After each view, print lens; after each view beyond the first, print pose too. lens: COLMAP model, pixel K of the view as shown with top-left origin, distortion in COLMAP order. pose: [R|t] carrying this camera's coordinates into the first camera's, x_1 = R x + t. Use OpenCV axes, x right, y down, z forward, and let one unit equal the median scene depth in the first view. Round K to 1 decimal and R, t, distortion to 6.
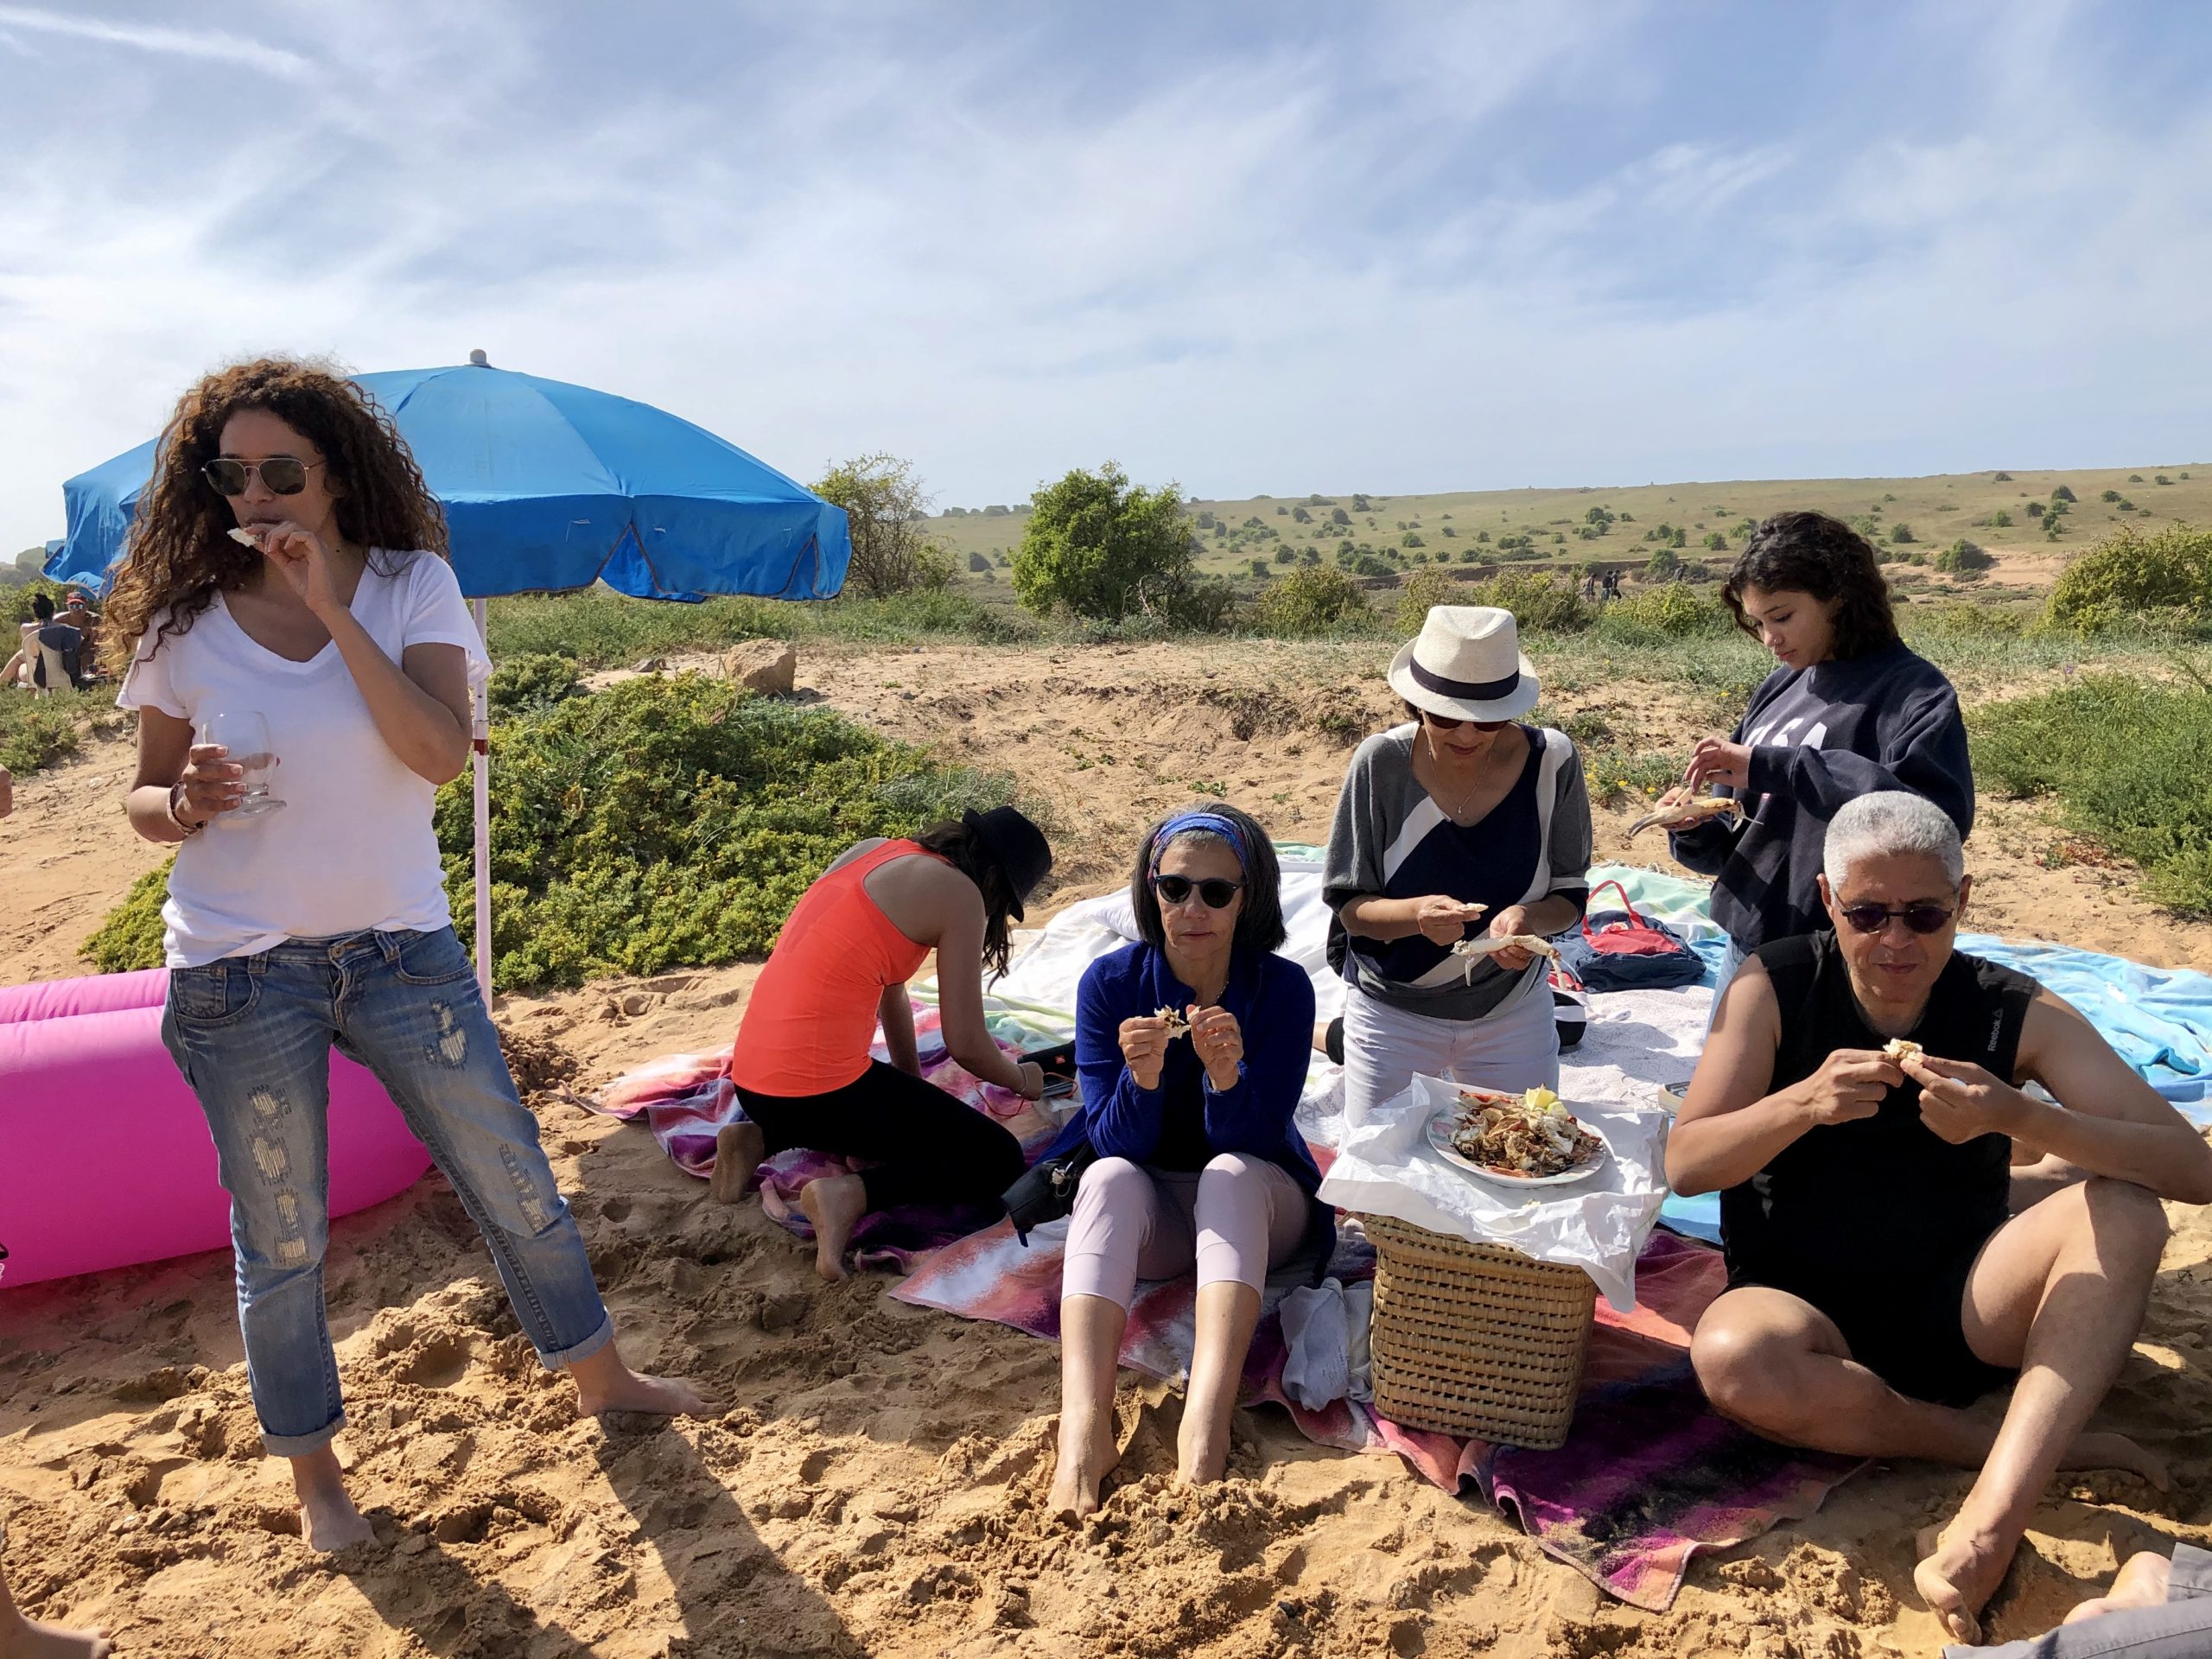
lens RADIAL K [[1812.1, 0, 1109.3], [0, 1812.1, 868.7], [0, 0, 1]] dist [0.046243, -0.056338]
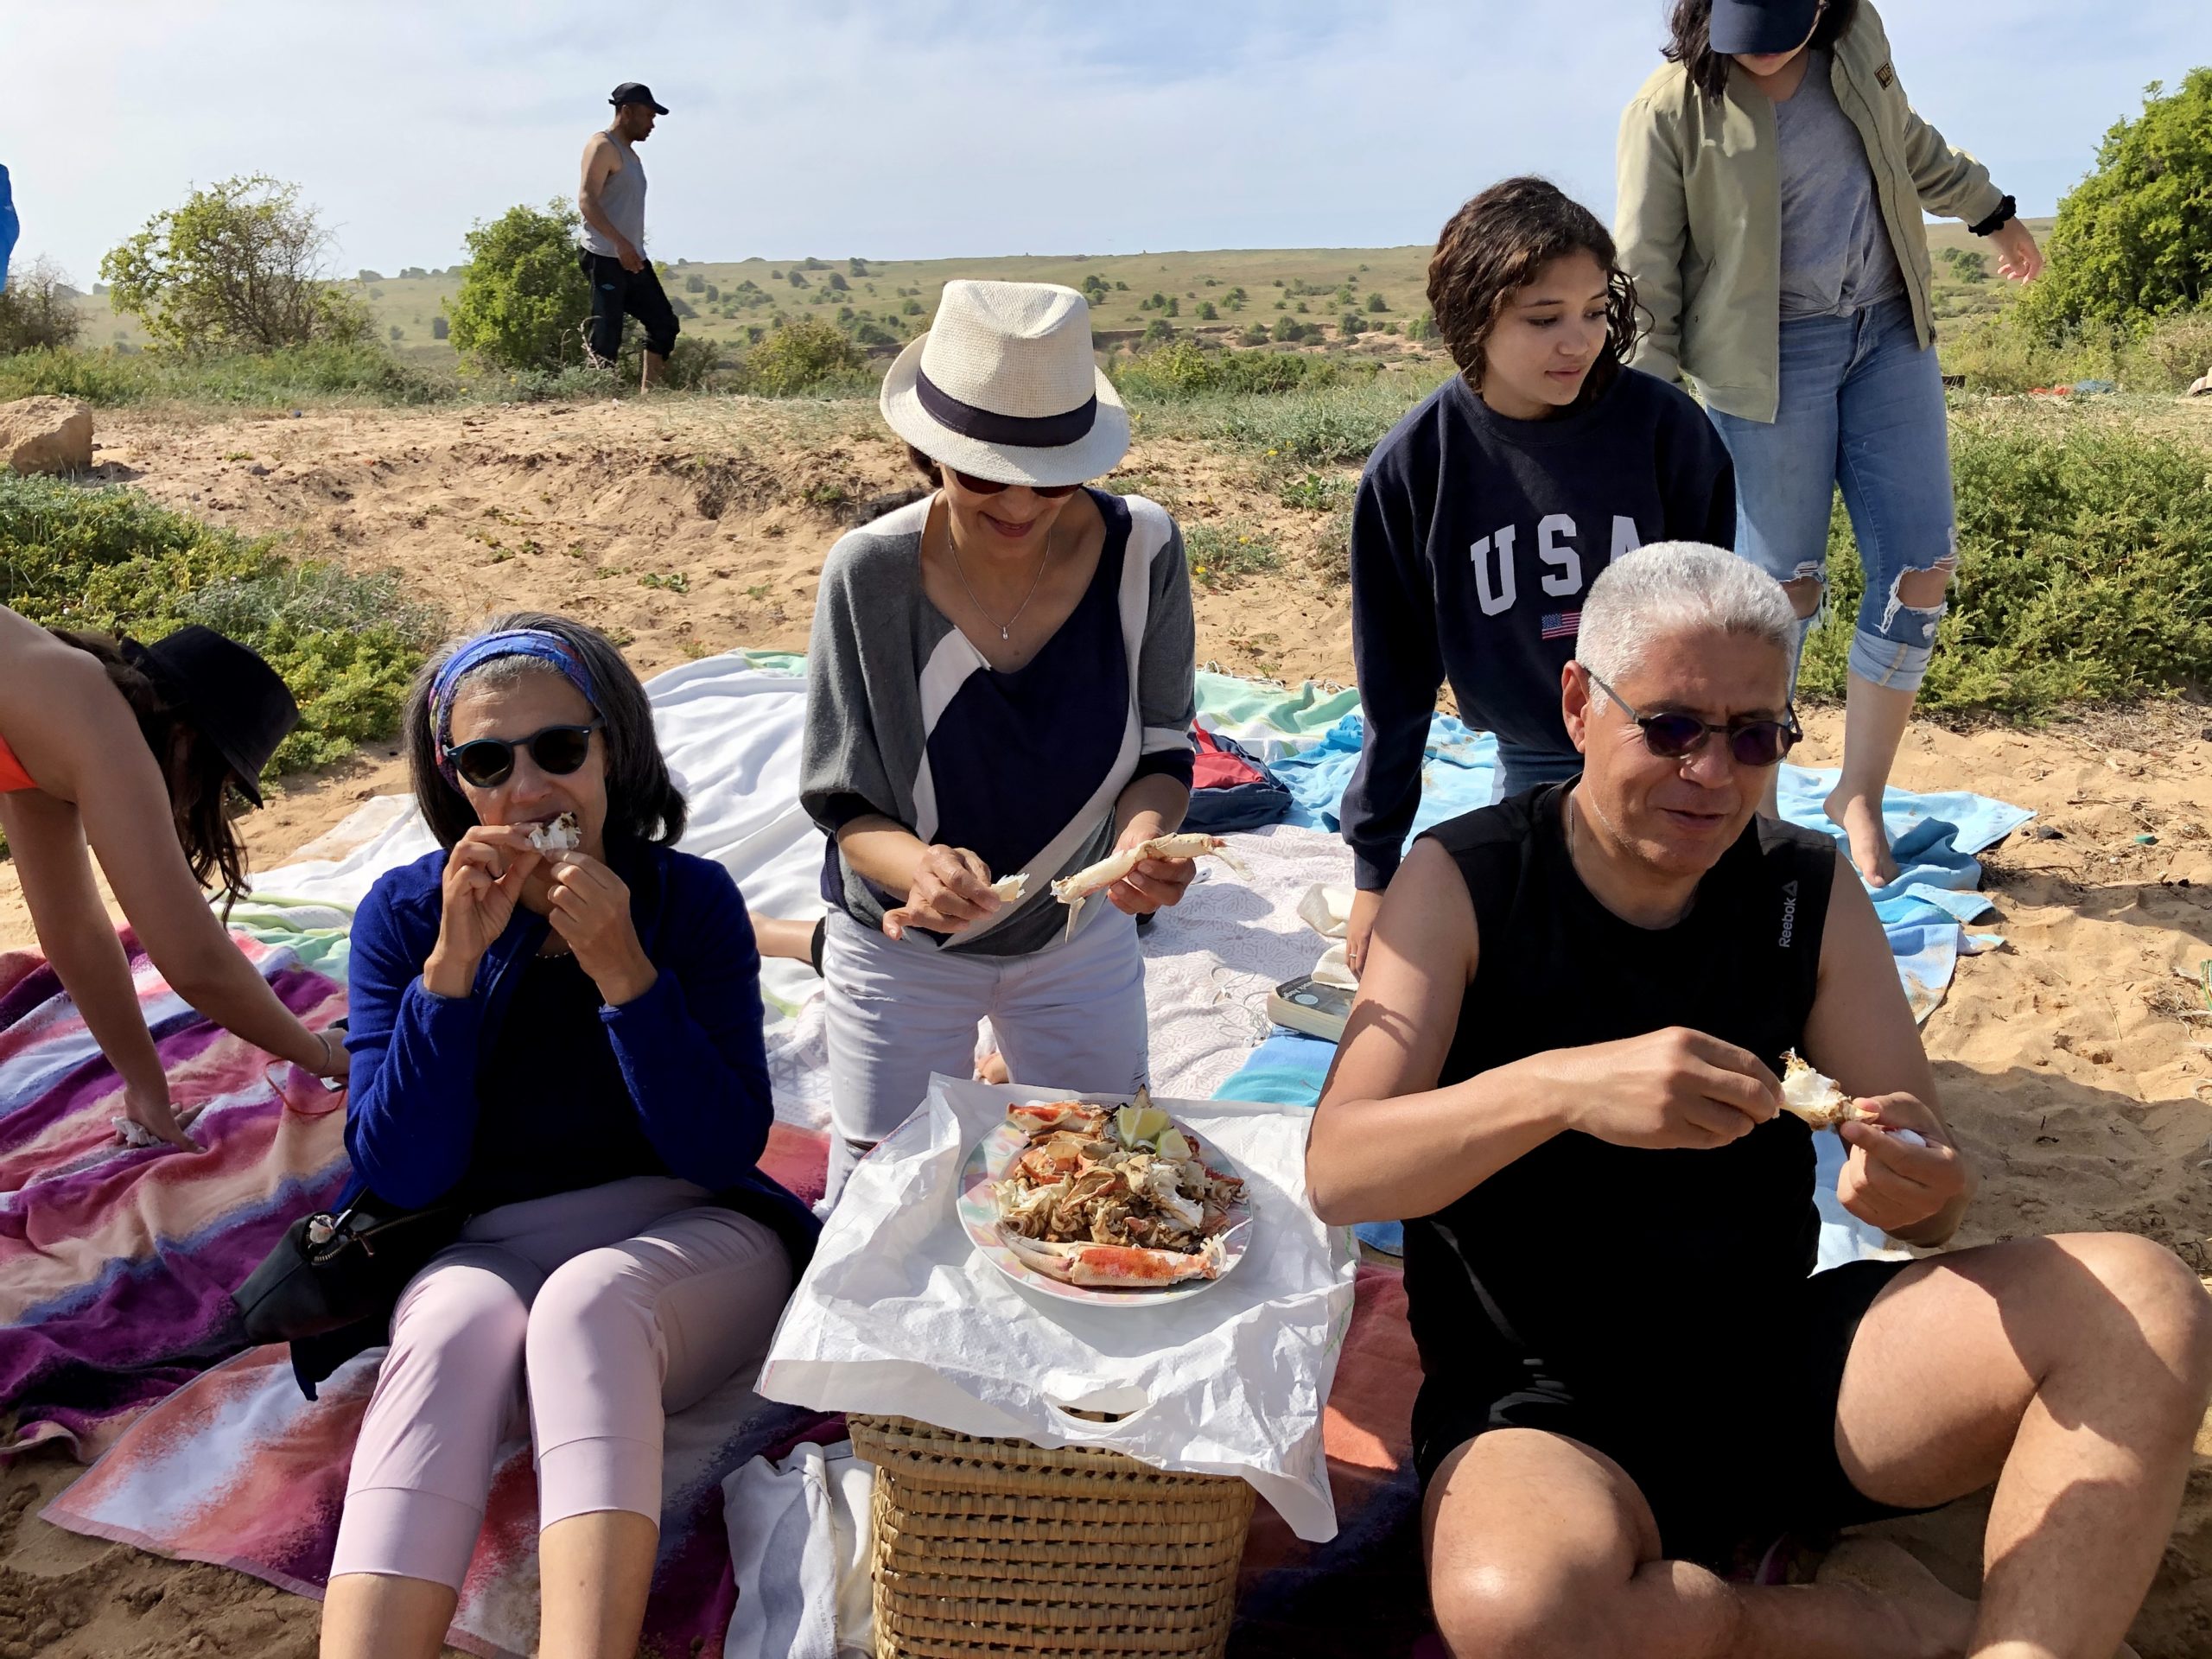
lens RADIAL K [[1812.1, 0, 1088.7], [0, 1812.1, 819.2], [0, 0, 1]] dist [0.046243, -0.056338]
pose [[0.967628, -0.064983, 0.243871, 0.033826], [0.041668, 0.994157, 0.099578, -0.012855], [-0.248917, -0.086192, 0.964682, 0.180497]]
